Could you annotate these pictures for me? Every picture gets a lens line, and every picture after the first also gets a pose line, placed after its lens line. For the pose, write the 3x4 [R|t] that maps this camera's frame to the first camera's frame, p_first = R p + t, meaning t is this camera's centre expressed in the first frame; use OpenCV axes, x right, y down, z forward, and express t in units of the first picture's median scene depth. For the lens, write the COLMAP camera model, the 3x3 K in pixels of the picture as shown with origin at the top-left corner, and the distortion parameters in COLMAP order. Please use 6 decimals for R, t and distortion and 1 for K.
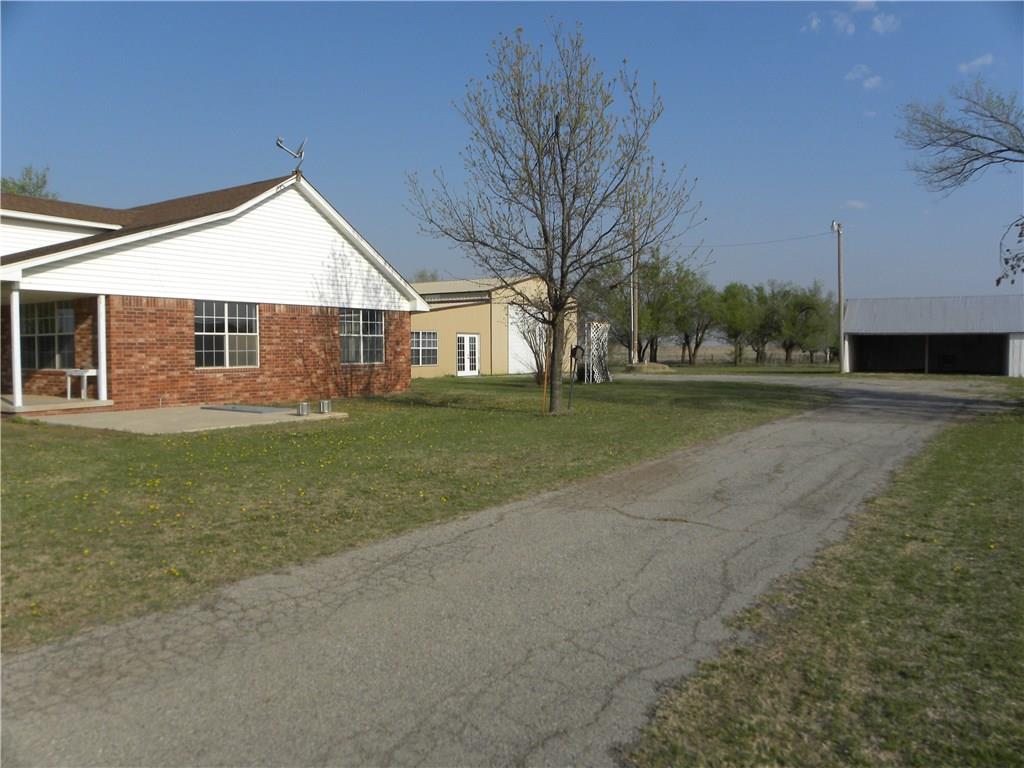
lens RADIAL K [[783.0, 0, 513.3], [0, 783.0, 382.7], [0, 0, 1]] dist [-0.111865, 0.017909]
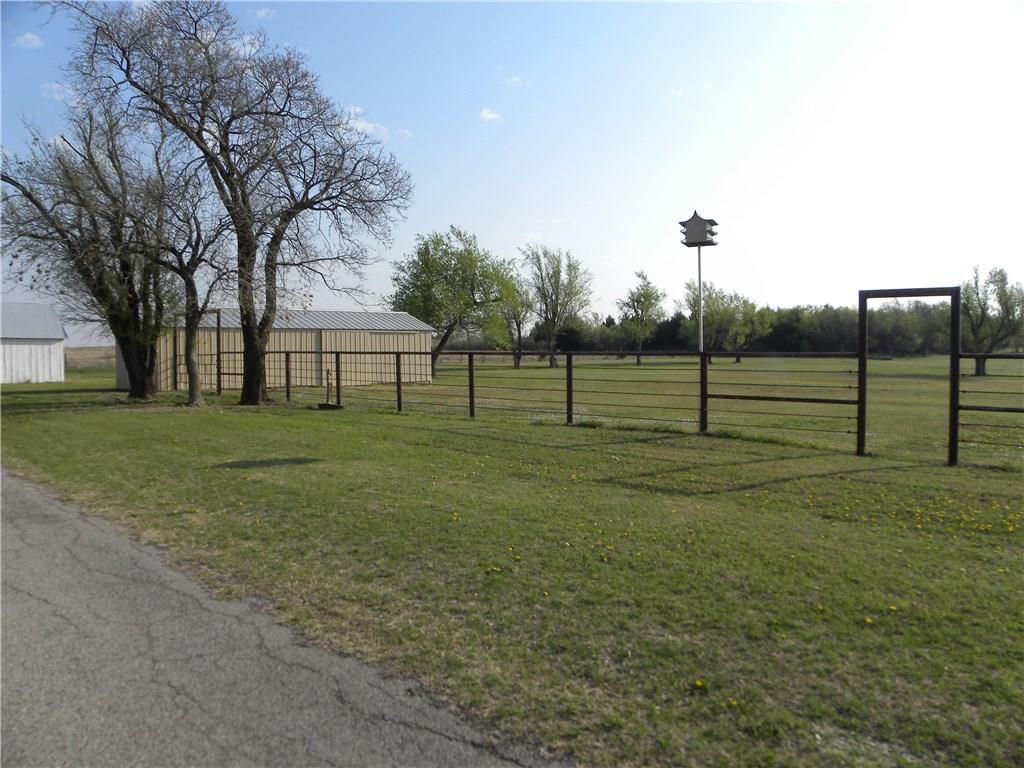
lens RADIAL K [[783.0, 0, 514.3], [0, 783.0, 385.5], [0, 0, 1]] dist [-0.111865, 0.017909]
pose [[0.191096, -0.046731, 0.980458, -0.608414], [0.051048, 0.997987, 0.037617, -0.002773], [-0.980243, 0.042862, 0.193097, 0.347554]]
